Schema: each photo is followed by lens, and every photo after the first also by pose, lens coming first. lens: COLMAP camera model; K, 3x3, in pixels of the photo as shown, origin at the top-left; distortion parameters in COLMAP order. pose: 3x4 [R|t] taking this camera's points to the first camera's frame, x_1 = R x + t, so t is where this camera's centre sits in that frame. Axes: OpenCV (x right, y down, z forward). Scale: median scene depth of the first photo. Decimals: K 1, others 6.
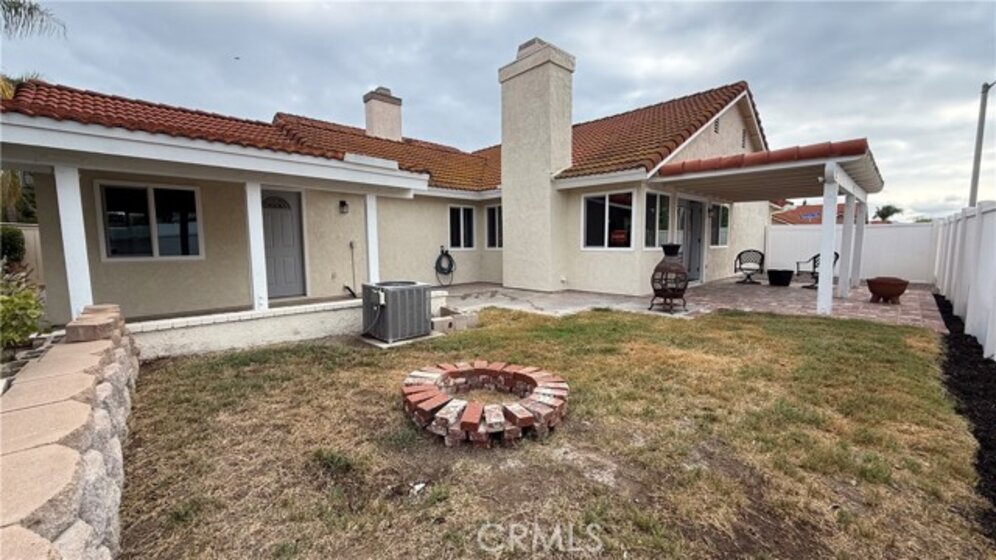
lens RADIAL K [[399.5, 0, 494.3], [0, 399.5, 282.0], [0, 0, 1]] dist [-0.000650, -0.000014]
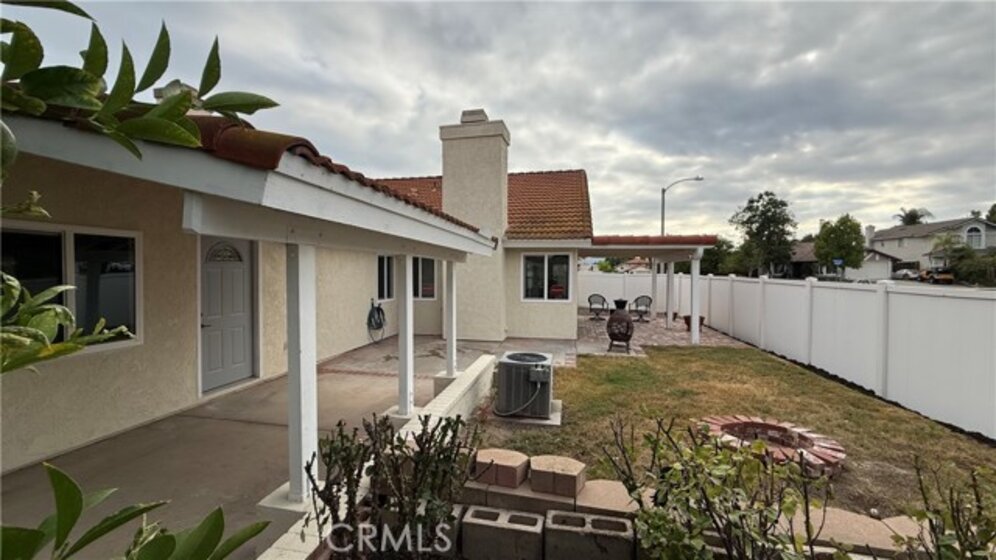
lens RADIAL K [[399.5, 0, 494.3], [0, 399.5, 282.0], [0, 0, 1]] dist [-0.000650, -0.000014]
pose [[0.820748, -0.004645, 0.571271, -0.521098], [0.047275, 0.997090, -0.059813, -0.075453], [-0.569330, 0.076098, 0.818579, 0.124456]]
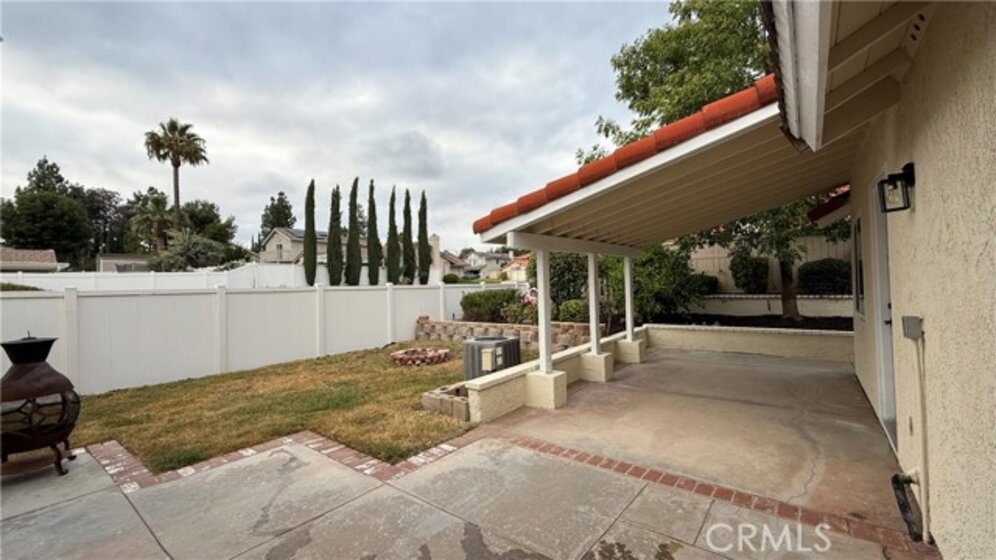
lens RADIAL K [[405.1, 0, 482.5], [0, 405.1, 279.6], [0, 0, 1]] dist [0.000826, 0.000103]
pose [[-0.991811, 0.035536, -0.122675, -0.050364], [0.025211, 0.996086, 0.084717, -0.160987], [0.125205, 0.080931, -0.988825, 1.271372]]
